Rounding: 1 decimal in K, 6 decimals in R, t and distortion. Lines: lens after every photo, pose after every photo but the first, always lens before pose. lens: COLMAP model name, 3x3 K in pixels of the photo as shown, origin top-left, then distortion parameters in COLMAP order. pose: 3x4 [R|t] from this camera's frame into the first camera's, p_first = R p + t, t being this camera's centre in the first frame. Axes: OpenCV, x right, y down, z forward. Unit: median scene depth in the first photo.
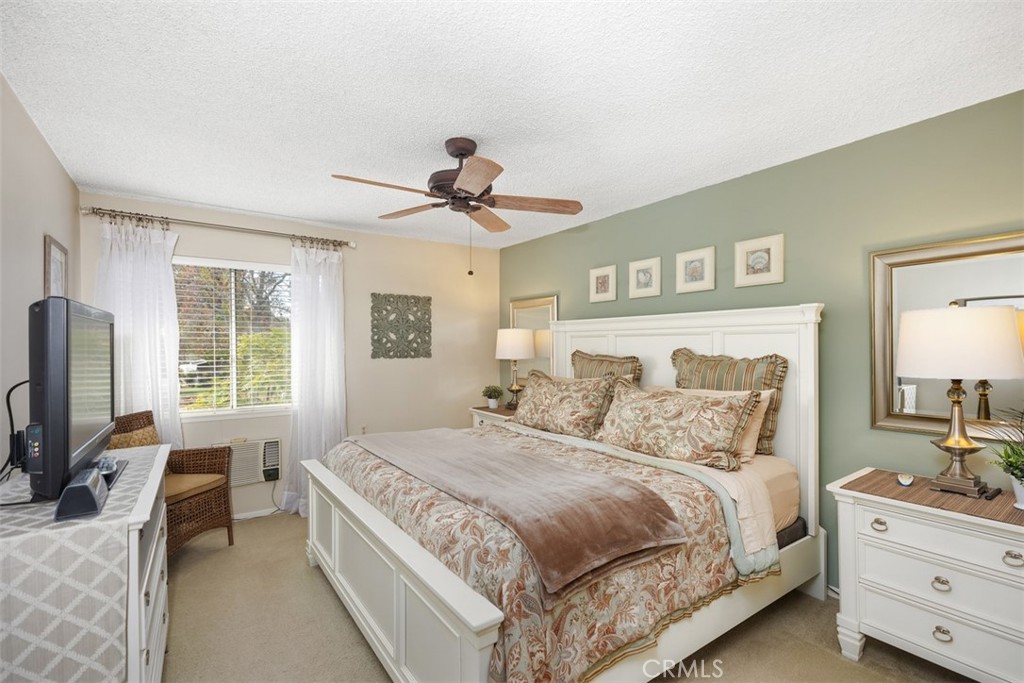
lens RADIAL K [[457.9, 0, 515.5], [0, 457.9, 345.7], [0, 0, 1]] dist [0.005635, -0.001250]
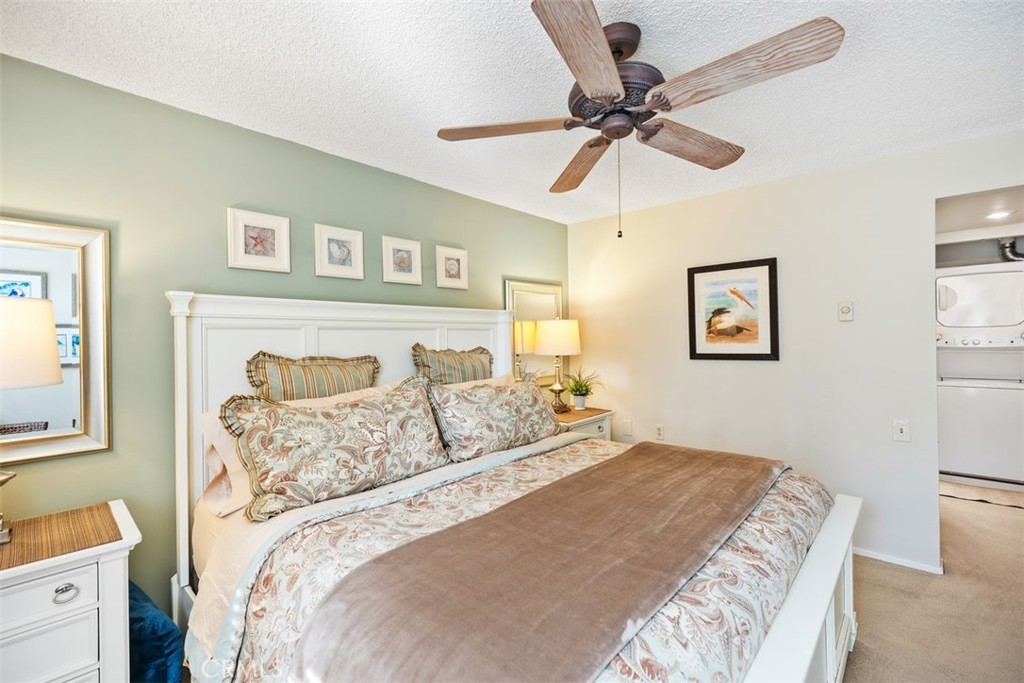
lens RADIAL K [[457.9, 0, 515.2], [0, 457.9, 335.6], [0, 0, 1]] dist [0.005635, -0.001250]
pose [[-0.216819, 0.000119, 0.976212, -0.585281], [0.008099, 0.999966, 0.001677, -0.010837], [-0.976178, 0.008270, -0.216813, 1.001083]]
